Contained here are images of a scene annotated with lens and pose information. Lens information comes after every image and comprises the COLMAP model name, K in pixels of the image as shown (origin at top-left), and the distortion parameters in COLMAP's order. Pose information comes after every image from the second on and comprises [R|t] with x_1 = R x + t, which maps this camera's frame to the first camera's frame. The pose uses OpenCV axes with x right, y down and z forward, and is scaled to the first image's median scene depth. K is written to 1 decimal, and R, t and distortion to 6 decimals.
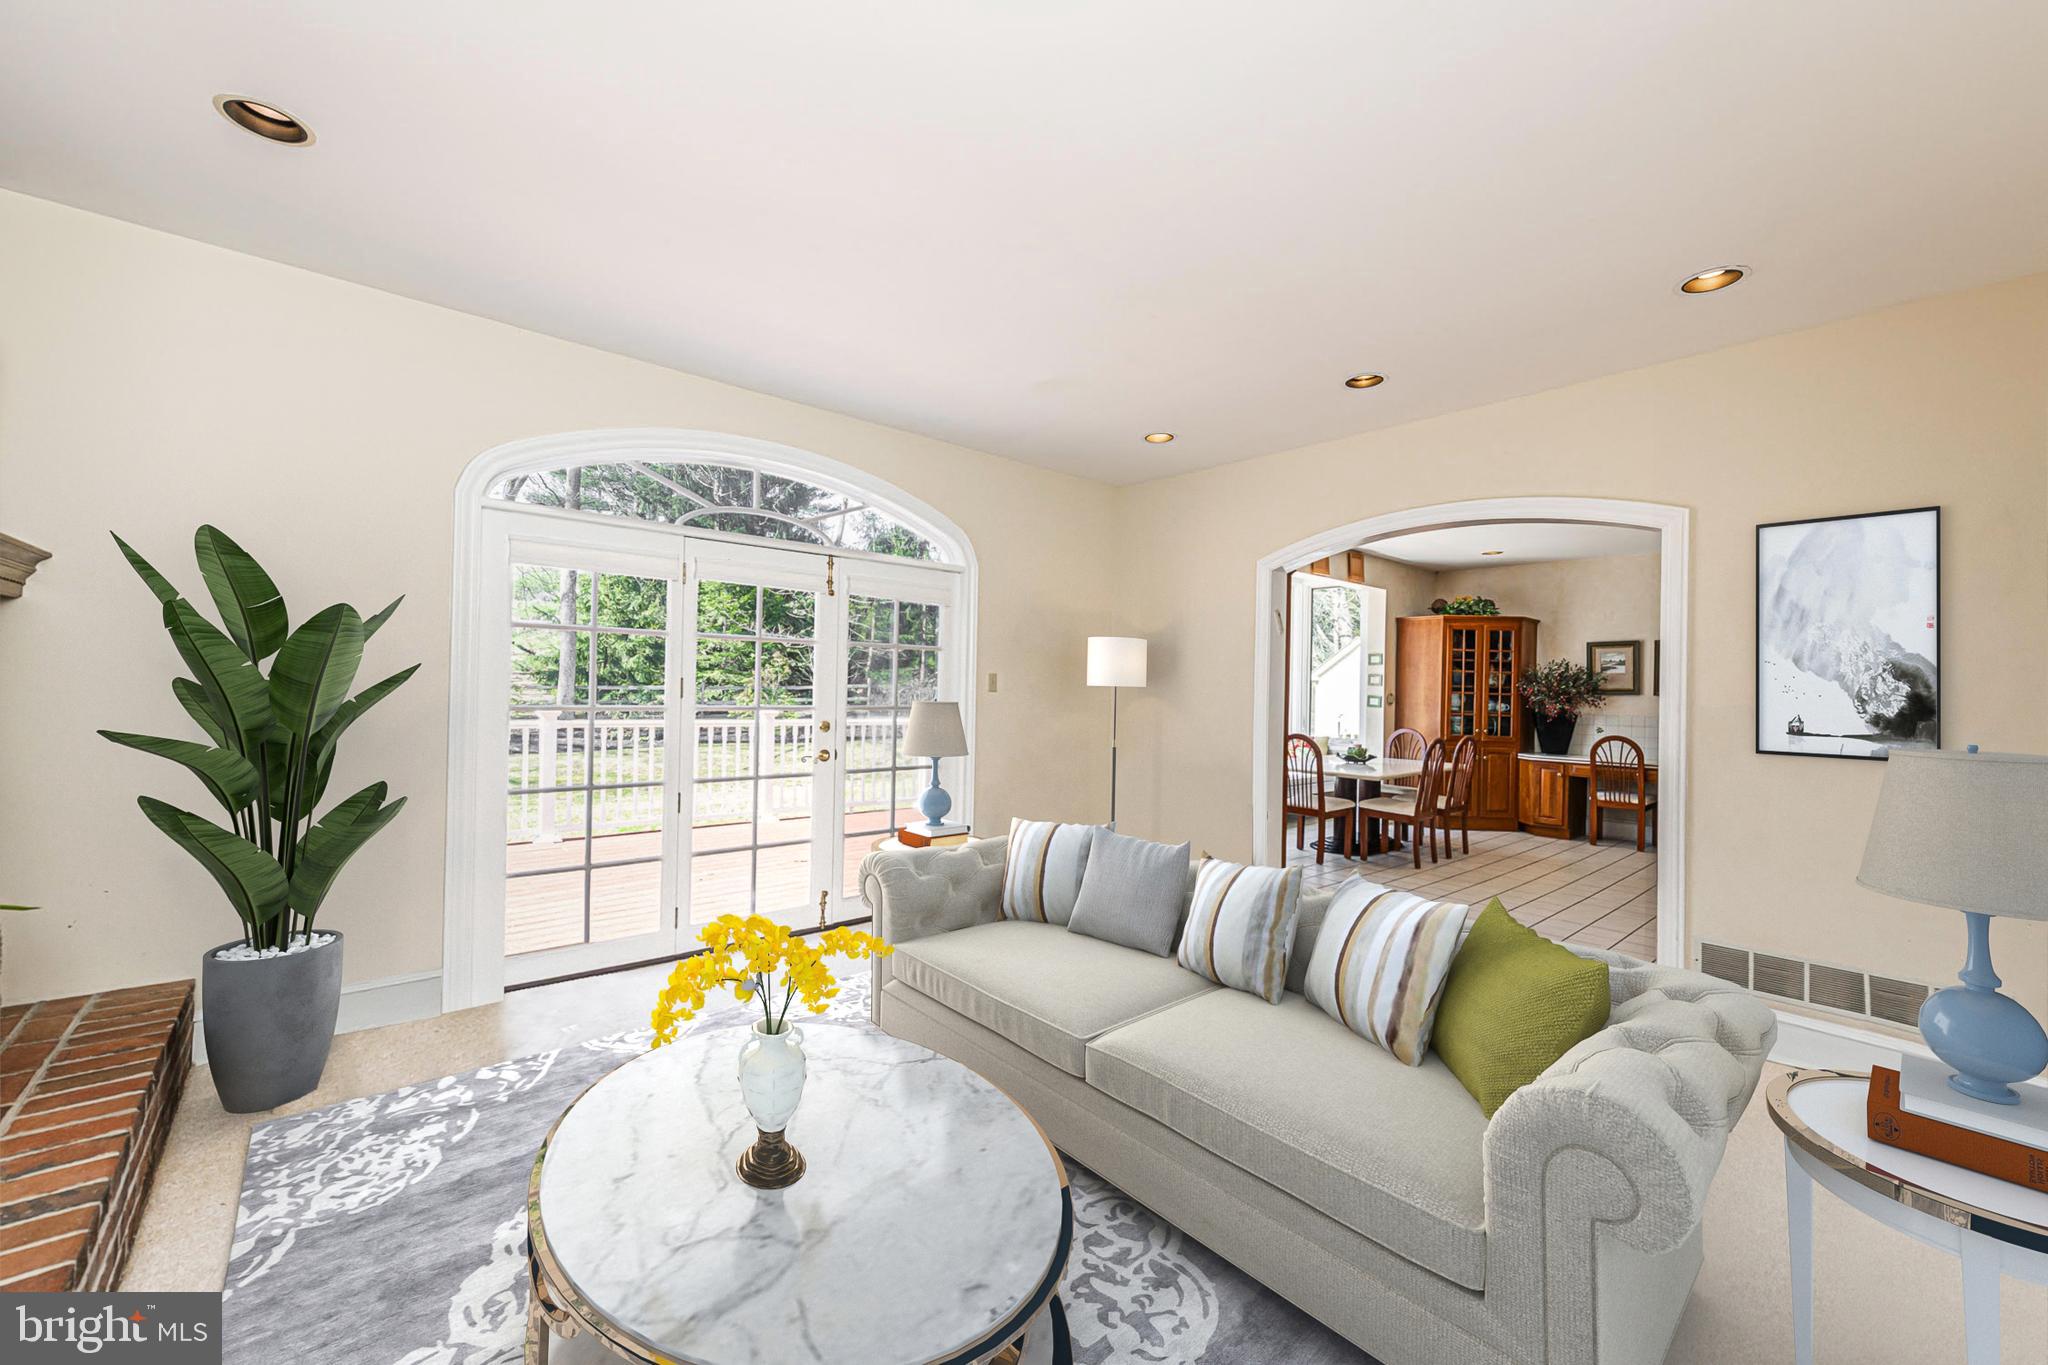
lens RADIAL K [[807.9, 0, 1015.8], [0, 807.9, 671.7], [0, 0, 1]] dist [0.014309, 0.000179]
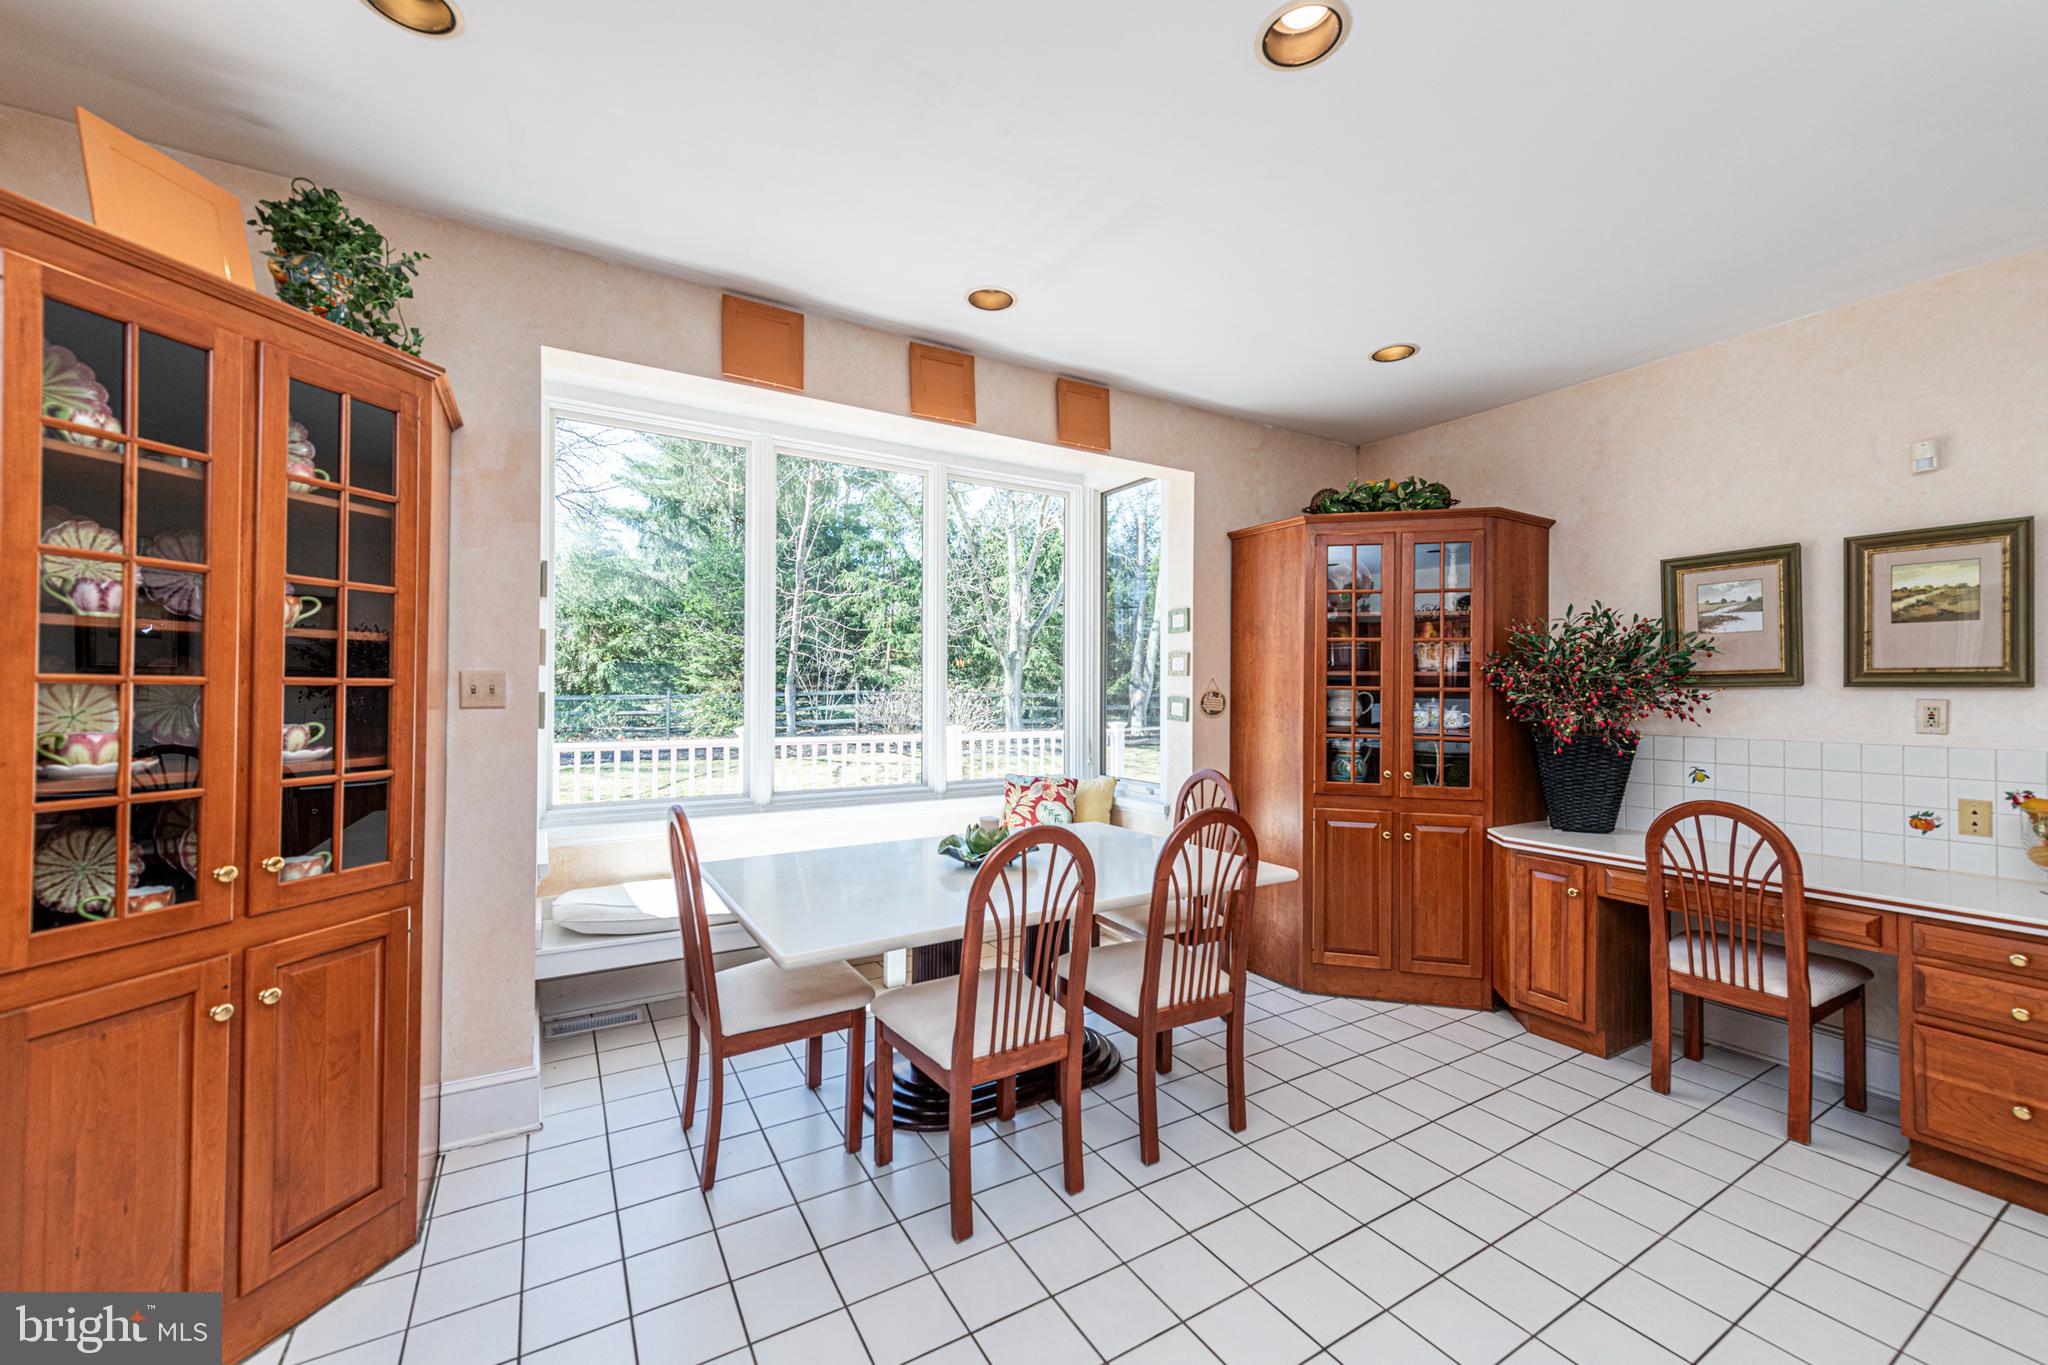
lens RADIAL K [[804.4, 0, 1020.1], [0, 804.4, 688.3], [0, 0, 1]] dist [0.003816, -0.001109]
pose [[0.986492, -0.013631, -0.163244, 0.456640], [0.013803, 0.999905, -0.000078, 0.024208], [0.163230, -0.002177, 0.986586, 0.556738]]
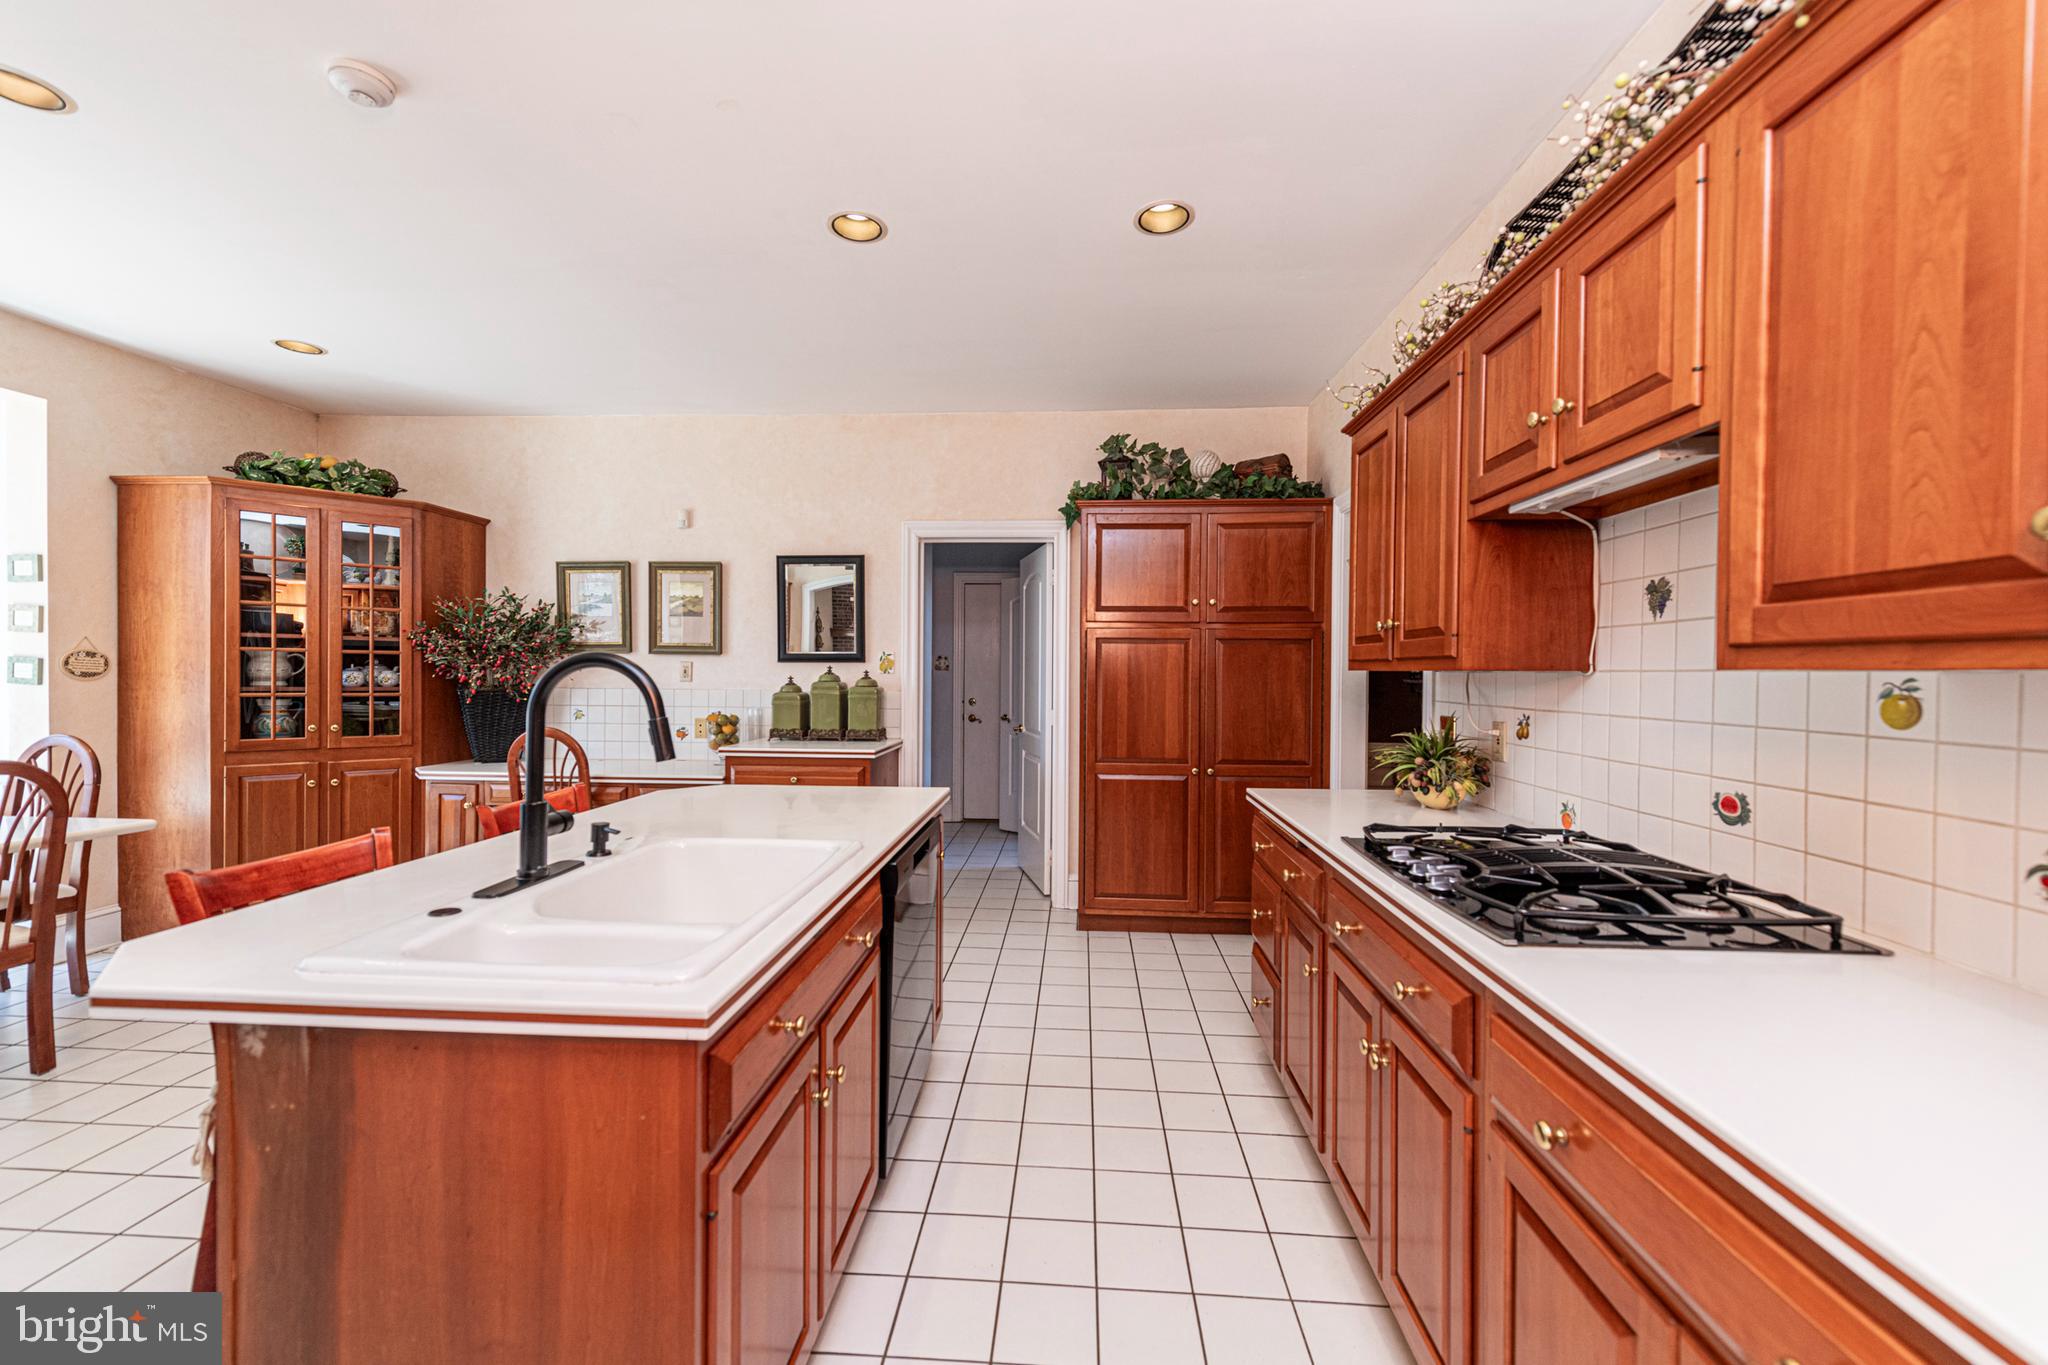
lens RADIAL K [[804.4, 0, 1025.2], [0, 804.4, 679.6], [0, 0, 1]] dist [0.003816, -0.001109]
pose [[0.680189, -0.022070, 0.732705, 0.519036], [-0.004363, 0.999407, 0.034155, 0.026119], [-0.733024, -0.026429, 0.679689, 0.380432]]
